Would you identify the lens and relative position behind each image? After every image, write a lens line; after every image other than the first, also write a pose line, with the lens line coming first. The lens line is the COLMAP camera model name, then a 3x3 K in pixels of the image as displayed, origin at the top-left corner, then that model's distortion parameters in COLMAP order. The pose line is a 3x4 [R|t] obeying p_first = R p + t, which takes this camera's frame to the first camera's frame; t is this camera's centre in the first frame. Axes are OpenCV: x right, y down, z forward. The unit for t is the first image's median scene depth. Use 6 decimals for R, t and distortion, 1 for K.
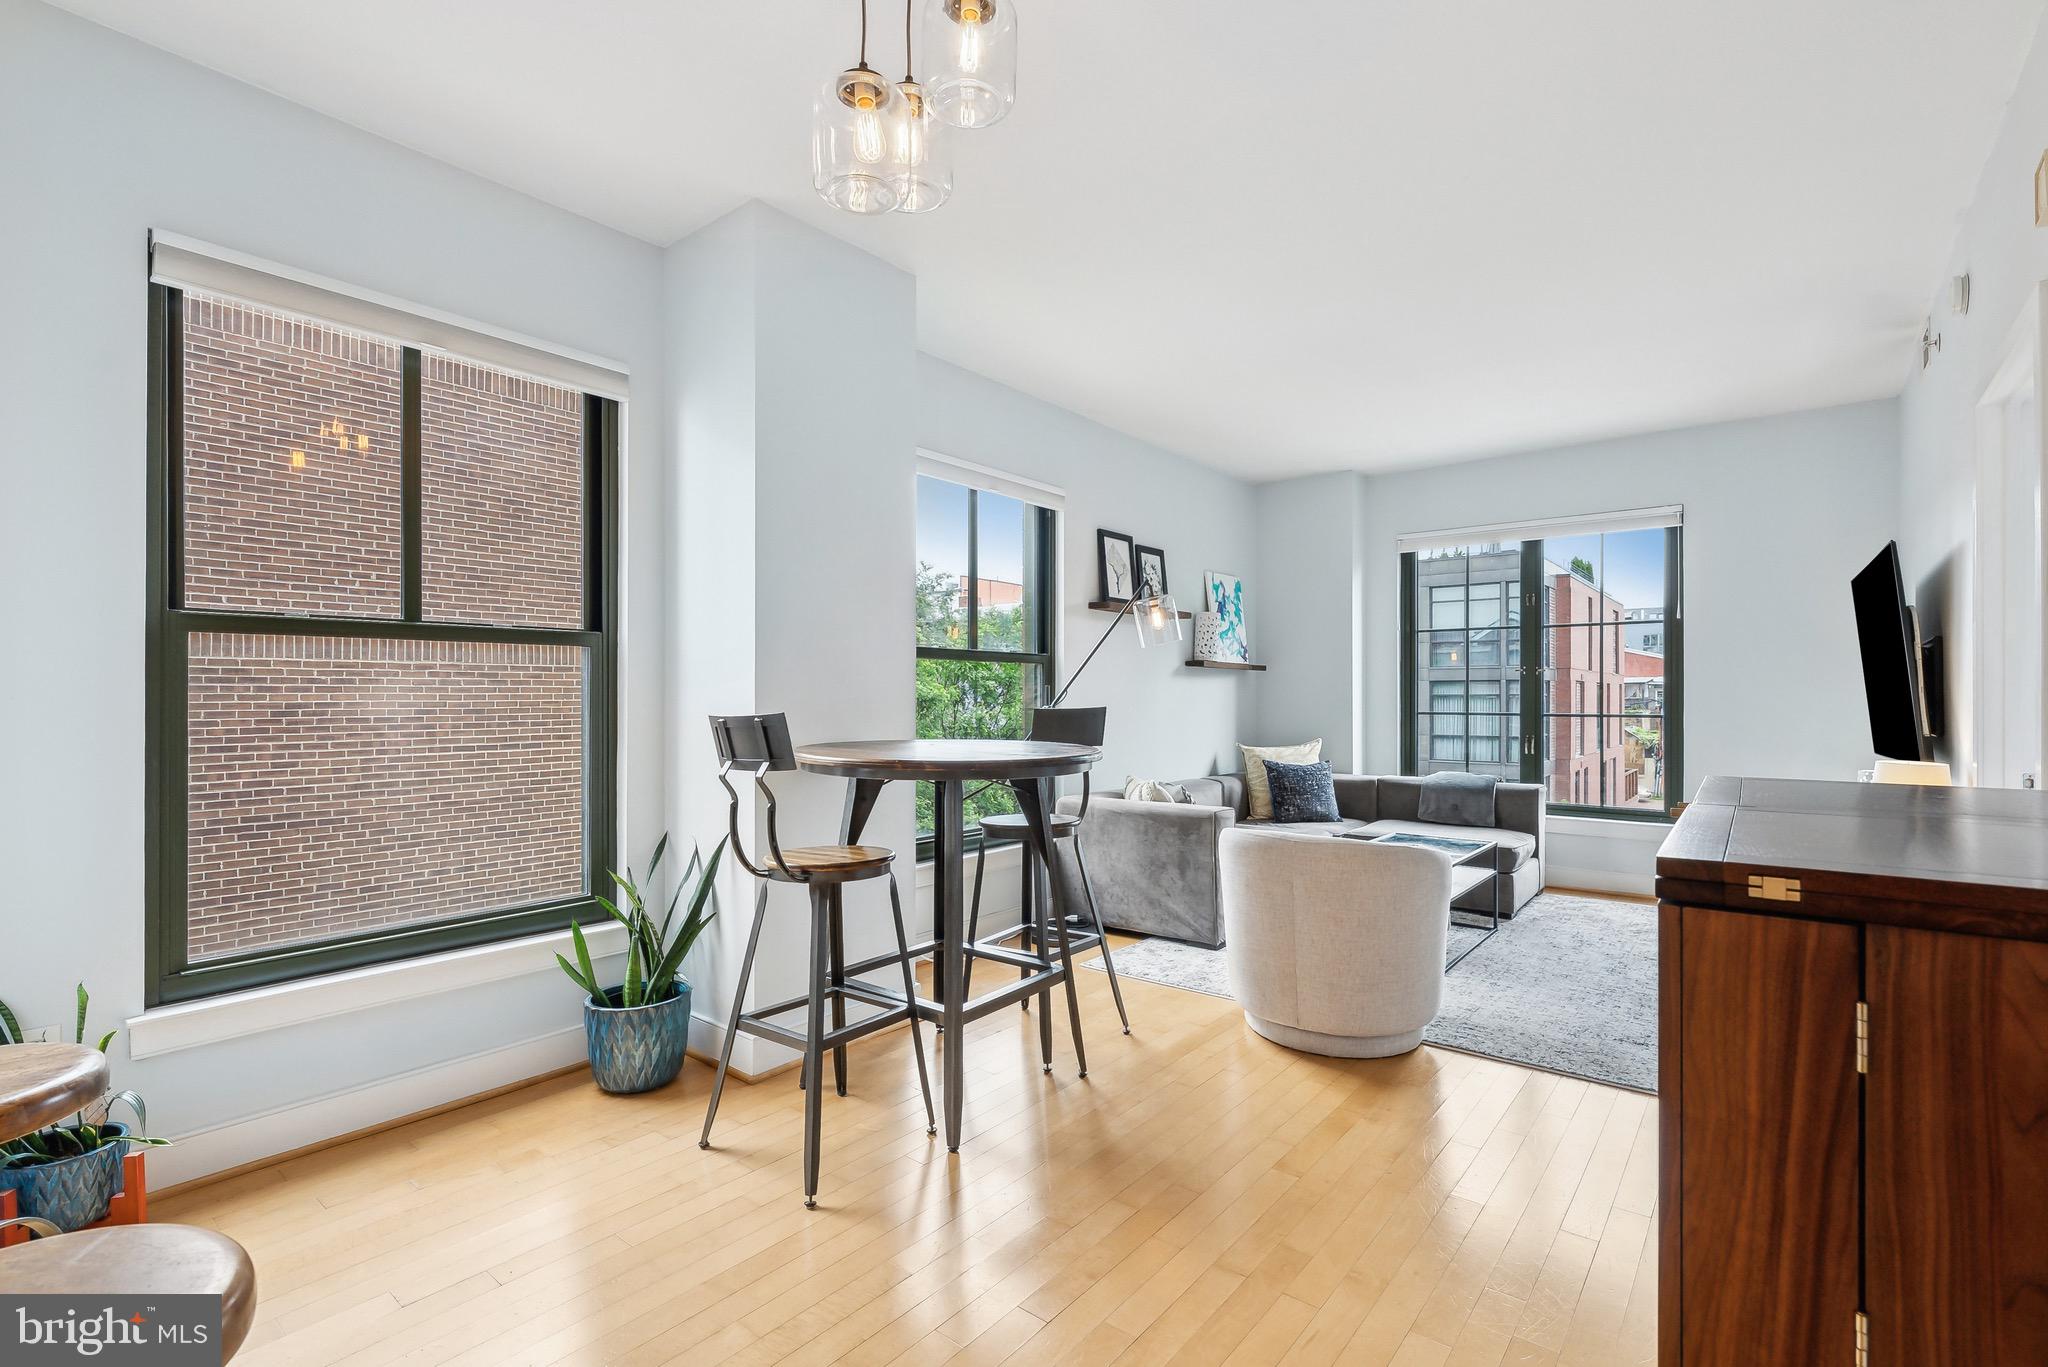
lens RADIAL K [[960.2, 0, 1024.5], [0, 960.2, 692.1], [0, 0, 1]] dist [0.012972, -0.000207]
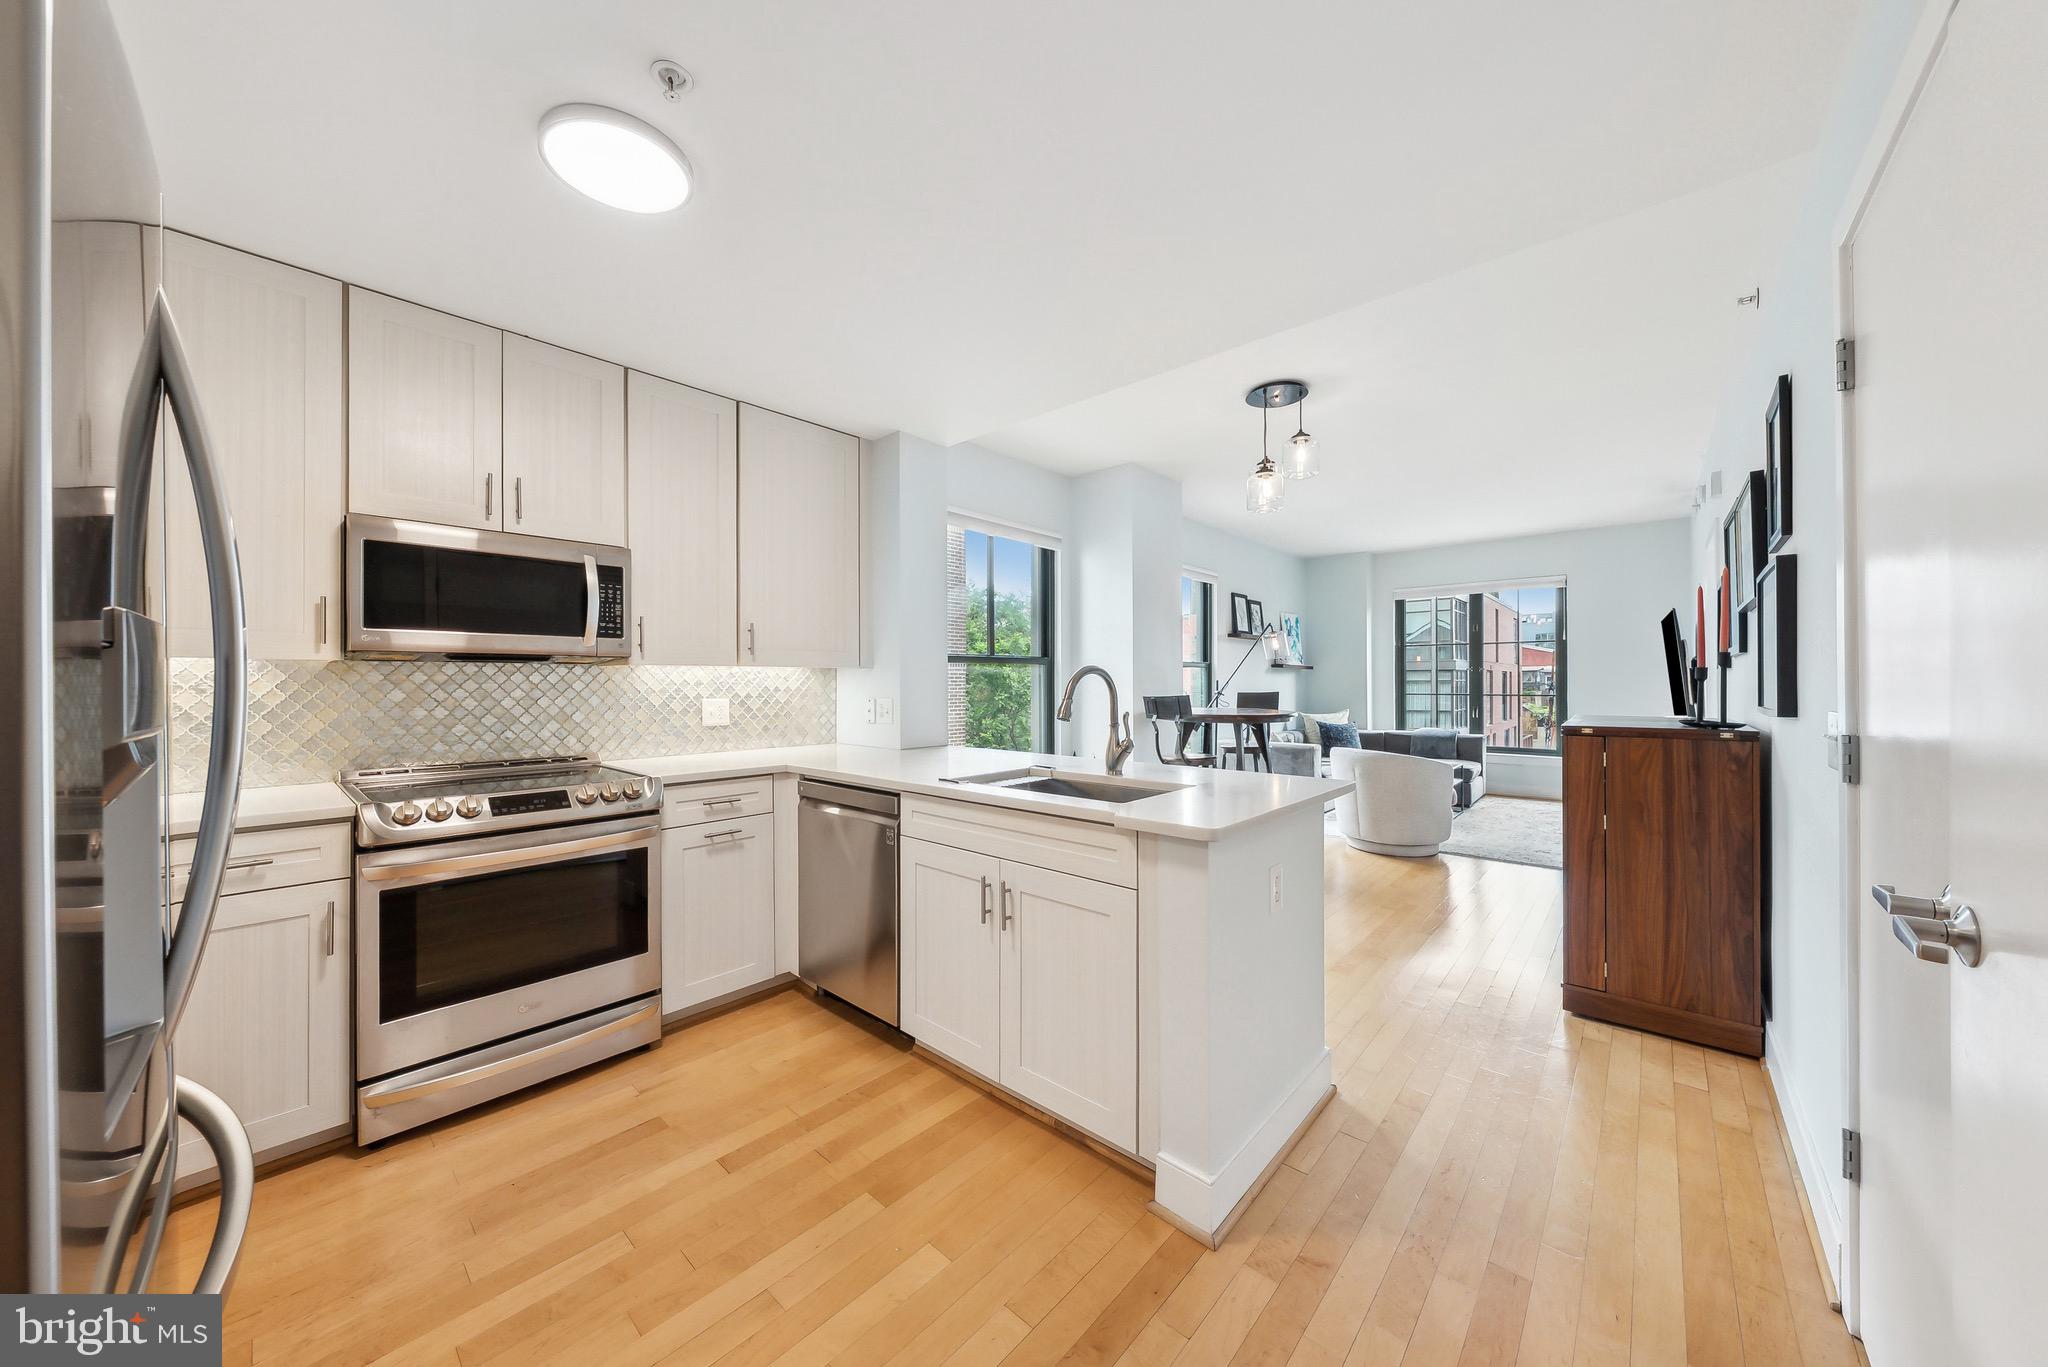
lens RADIAL K [[731.0, 0, 1004.0], [0, 731.0, 678.6], [0, 0, 1]] dist [-0.001944, 0.000388]
pose [[0.998271, -0.003966, -0.058649, -0.248961], [0.003989, 0.999992, 0.000263, -0.009007], [0.058648, -0.000497, 0.998279, -0.364568]]
